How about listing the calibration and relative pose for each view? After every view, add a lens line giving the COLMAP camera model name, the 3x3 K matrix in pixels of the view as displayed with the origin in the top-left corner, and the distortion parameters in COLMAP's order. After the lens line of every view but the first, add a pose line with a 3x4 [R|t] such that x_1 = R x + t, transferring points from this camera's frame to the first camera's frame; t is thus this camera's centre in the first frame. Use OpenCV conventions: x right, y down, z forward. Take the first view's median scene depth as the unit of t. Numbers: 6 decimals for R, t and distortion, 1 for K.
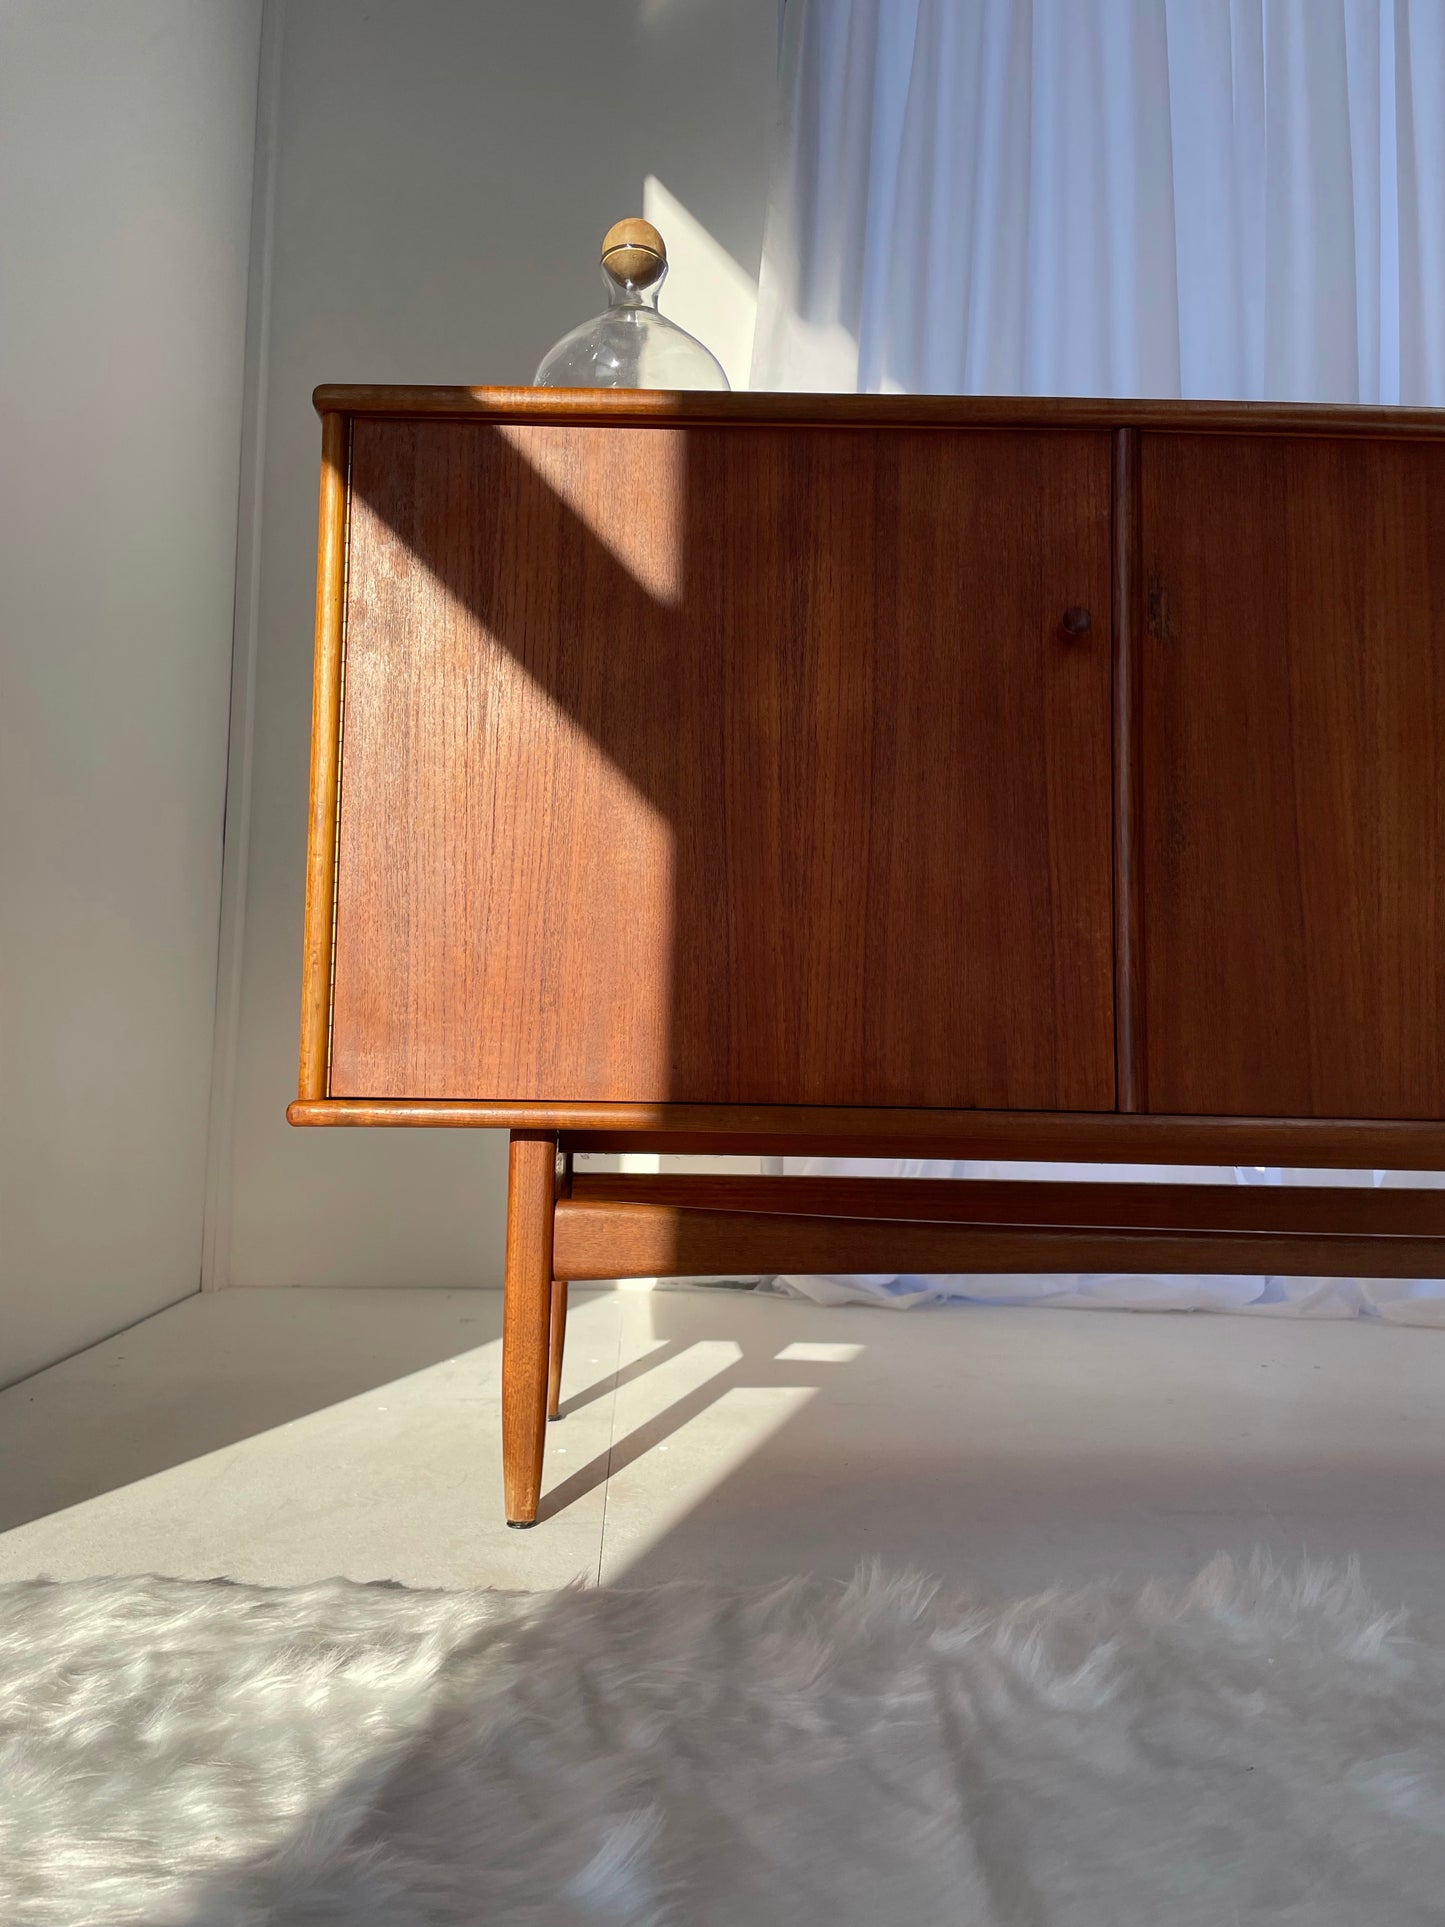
lens RADIAL K [[1451.4, 0, 714.1], [0, 1451.4, 966.8], [0, 0, 1]] dist [0.086501, -0.111355]
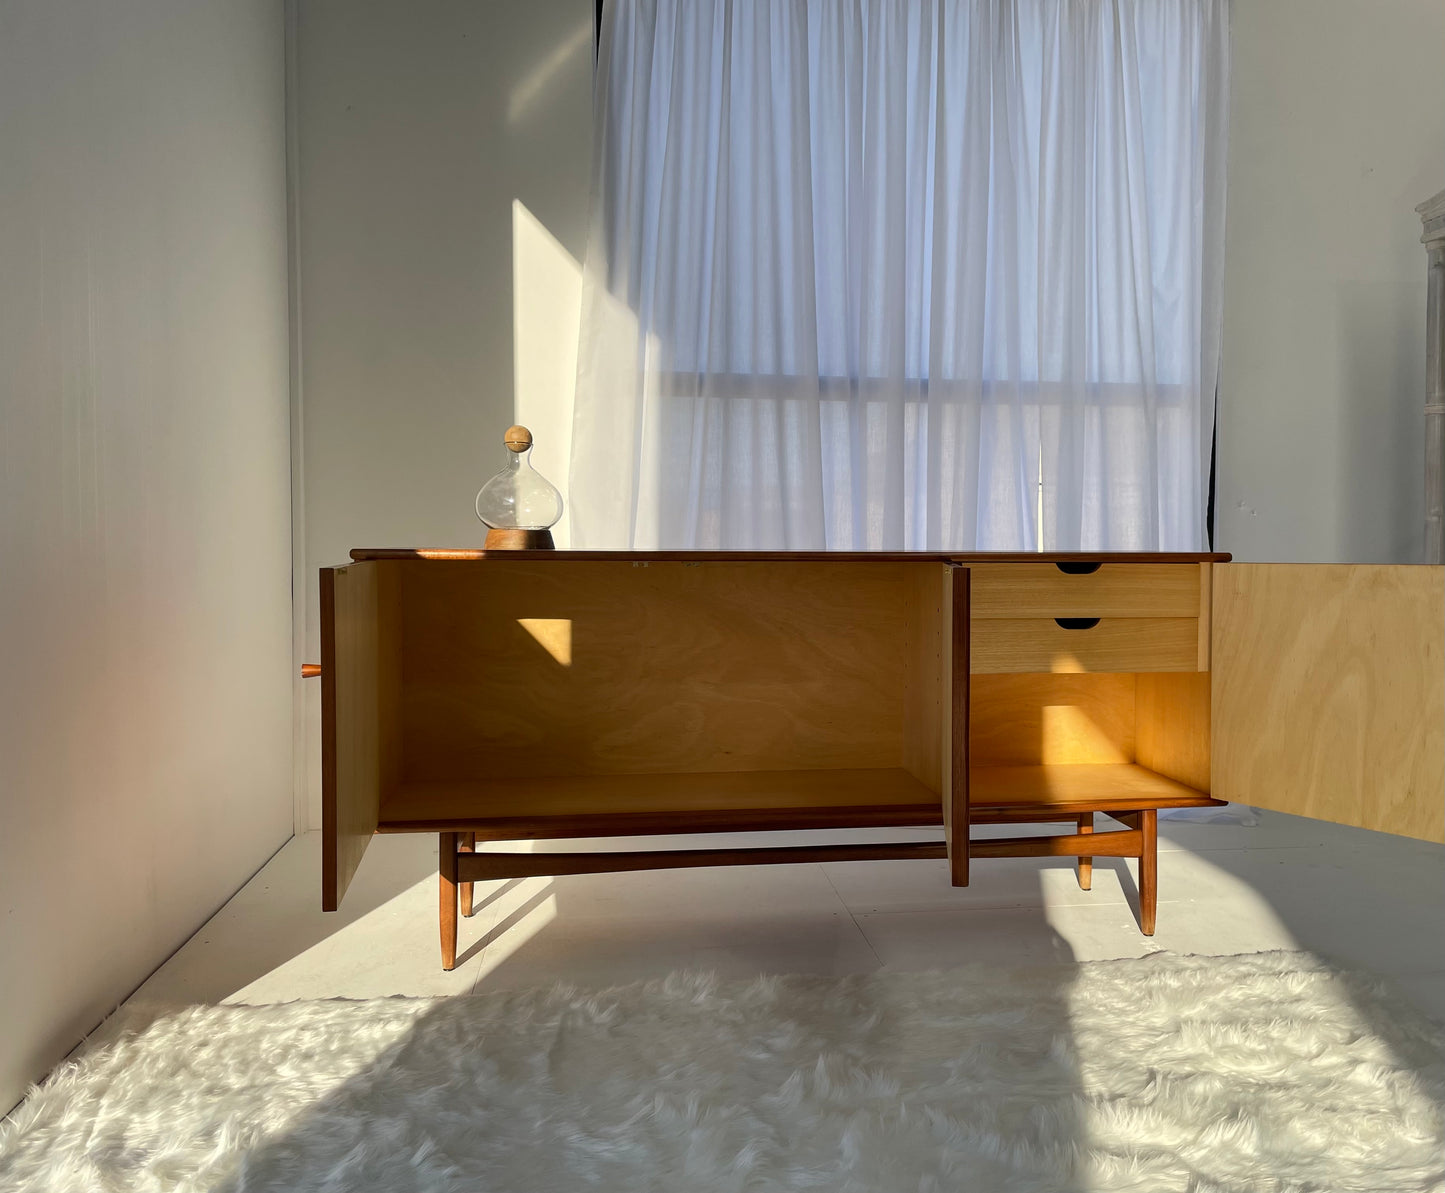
lens RADIAL K [[1179.3, 0, 809.4], [0, 1179.3, 600.3], [0, 0, 1]] dist [0.079104, -0.098960]
pose [[0.993123, -0.016942, 0.115845, 0.288133], [0.000806, 0.990440, 0.137943, -0.605036], [-0.117074, -0.136901, 0.983642, -1.169398]]
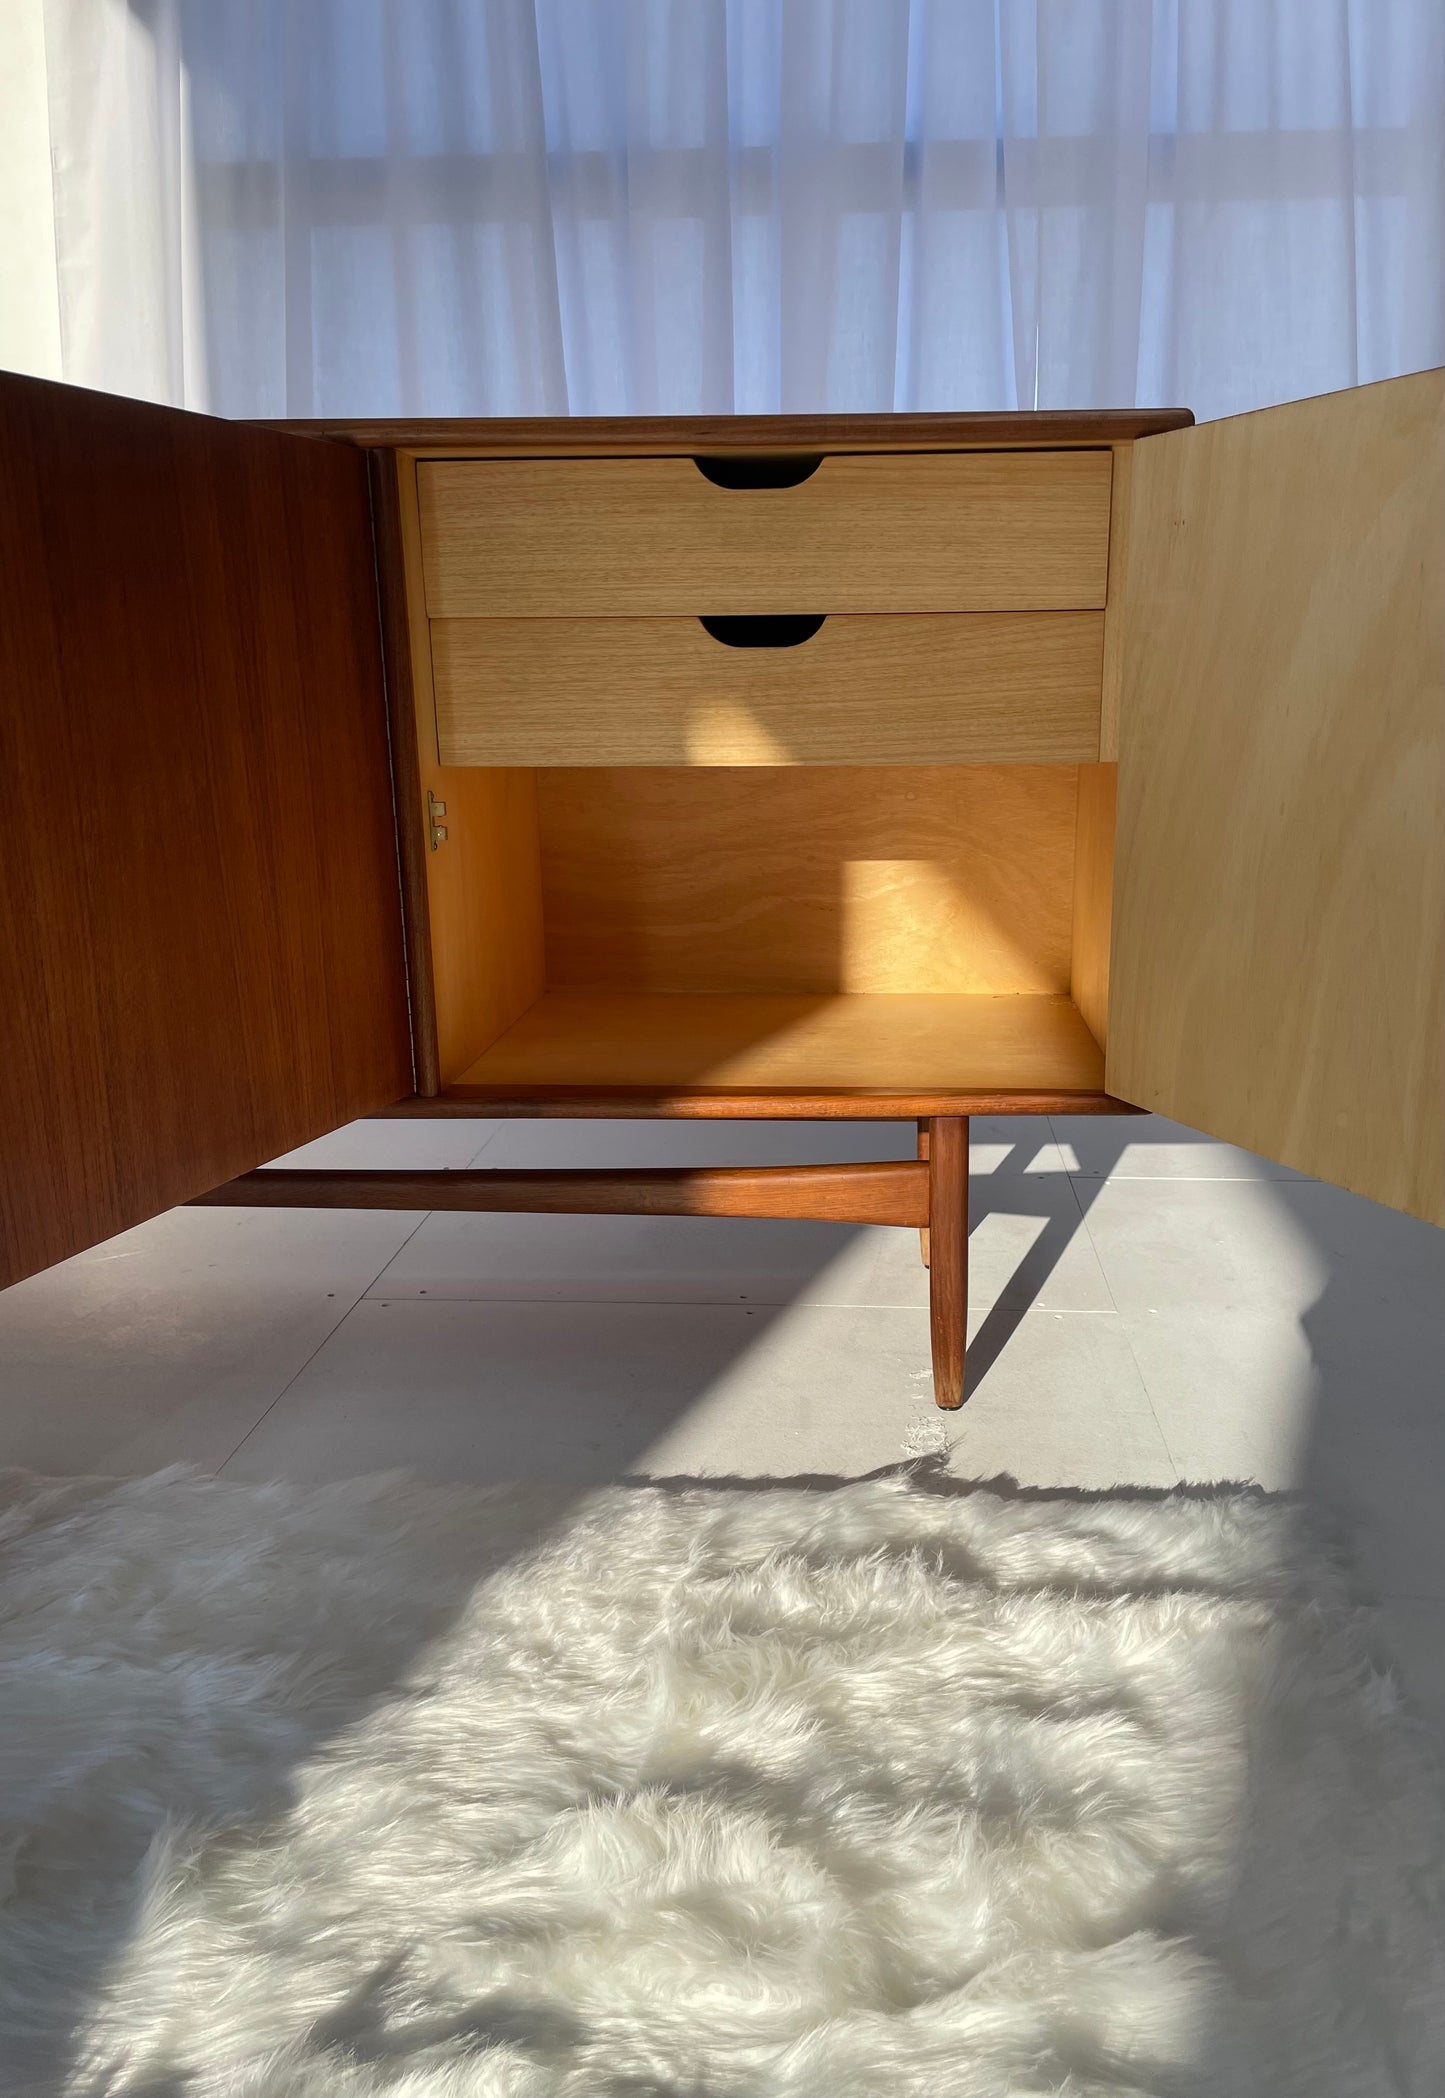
lens RADIAL K [[1582.2, 0, 775.6], [0, 1582.2, 1081.0], [0, 0, 1]] dist [0.038136, -0.027897]
pose [[0.993029, 0.001337, -0.117866, 1.256814], [0.038968, 0.939991, 0.338967, -0.313860], [0.111246, -0.341197, 0.933386, -0.127306]]
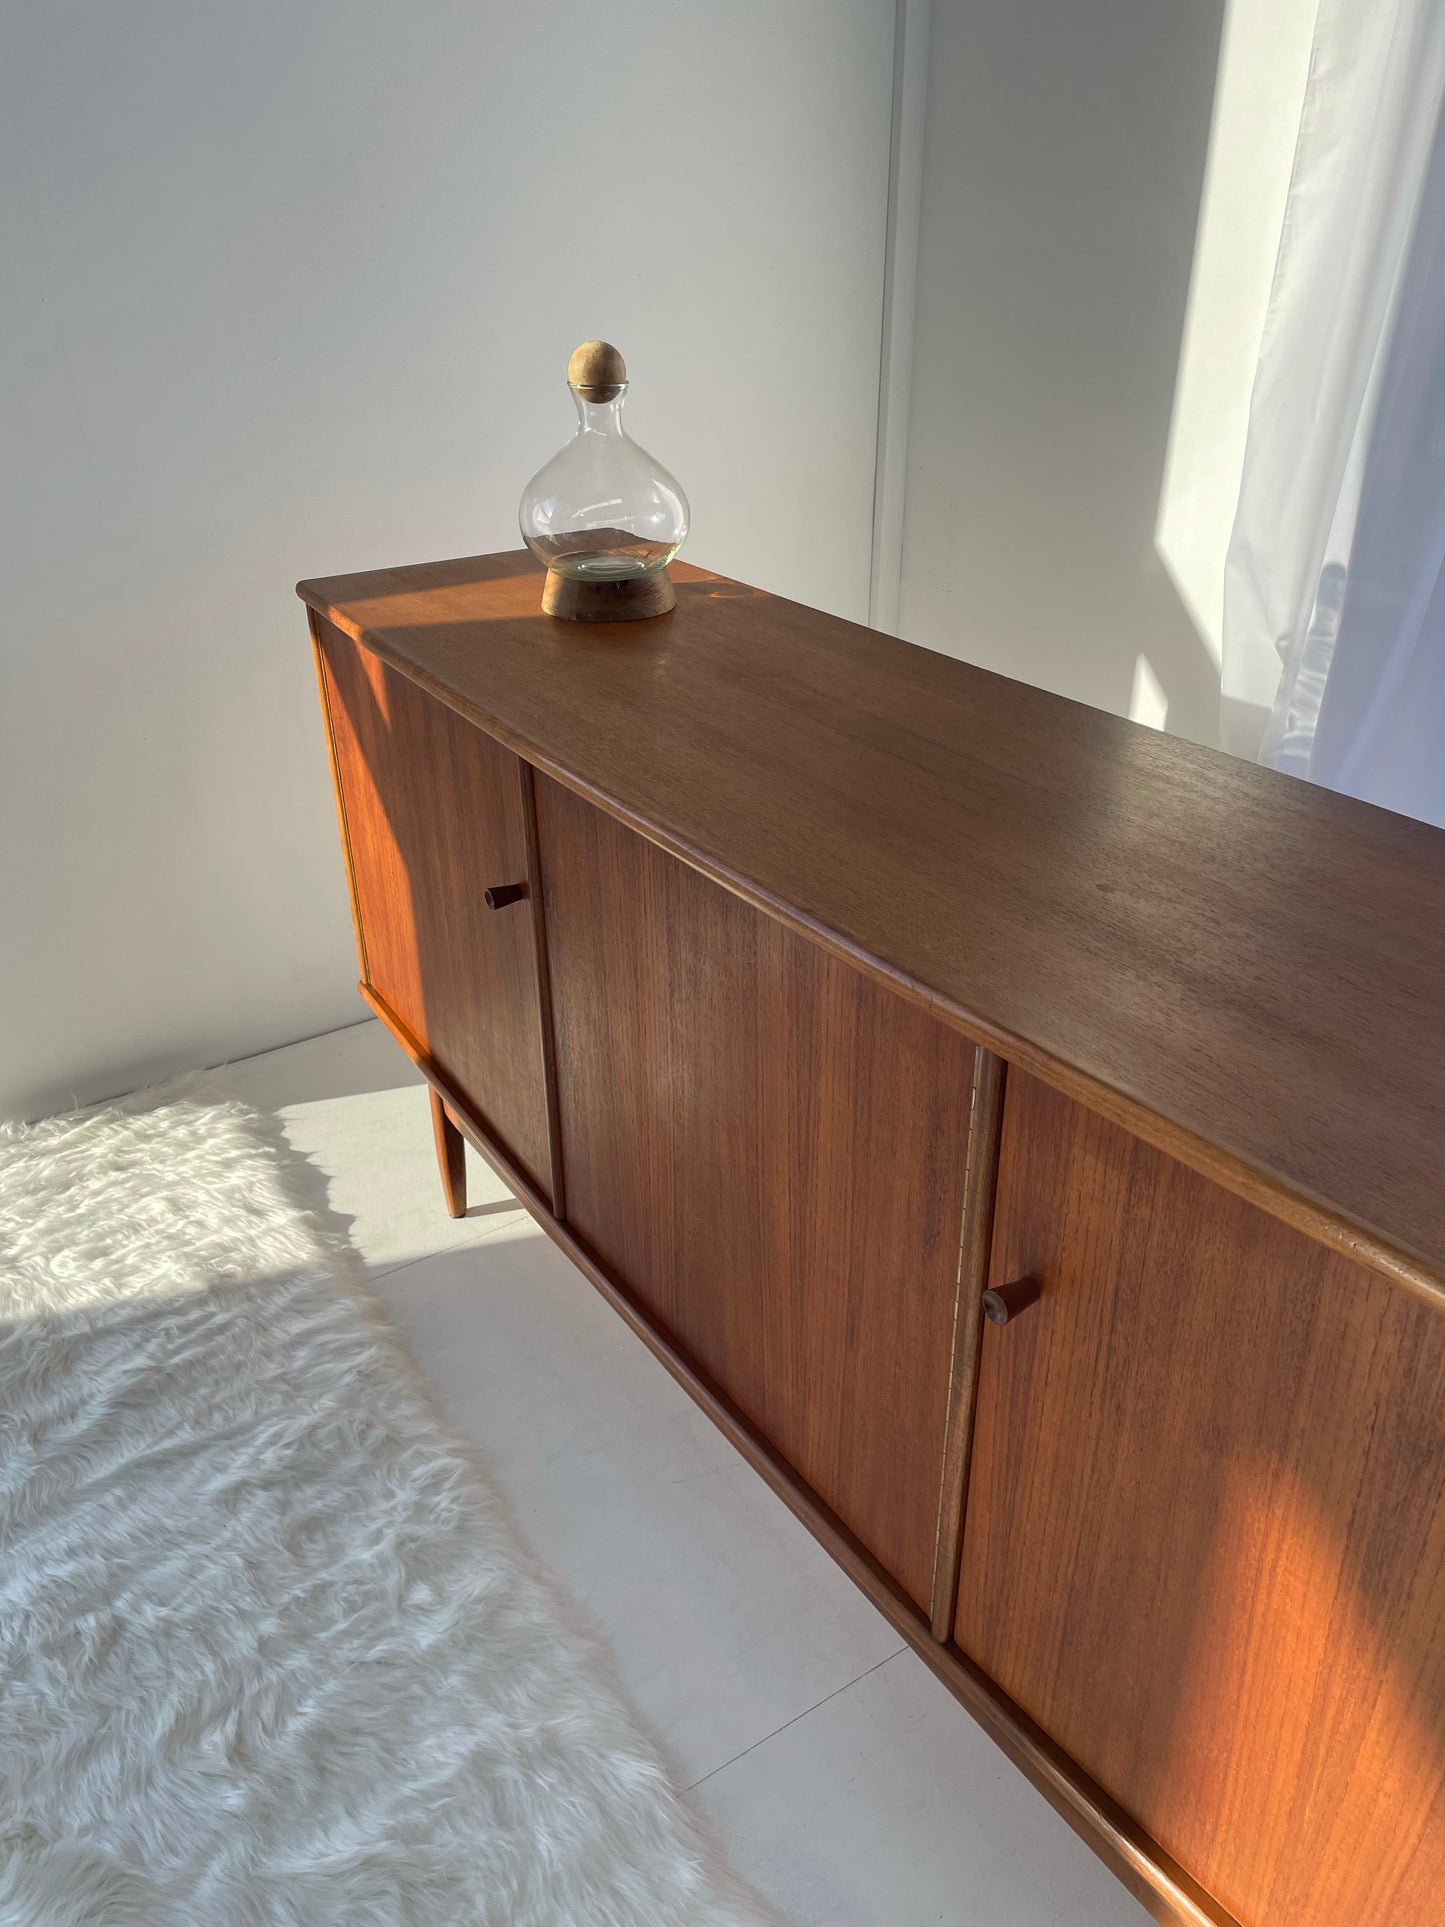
lens RADIAL K [[1451.4, 0, 730.9], [0, 1451.4, 977.5], [0, 0, 1]] dist [0.086501, -0.111355]
pose [[0.525780, 0.398082, -0.751722, 1.346540], [0.088762, 0.853233, 0.513921, -0.816823], [0.845977, -0.336934, 0.413278, 0.612989]]
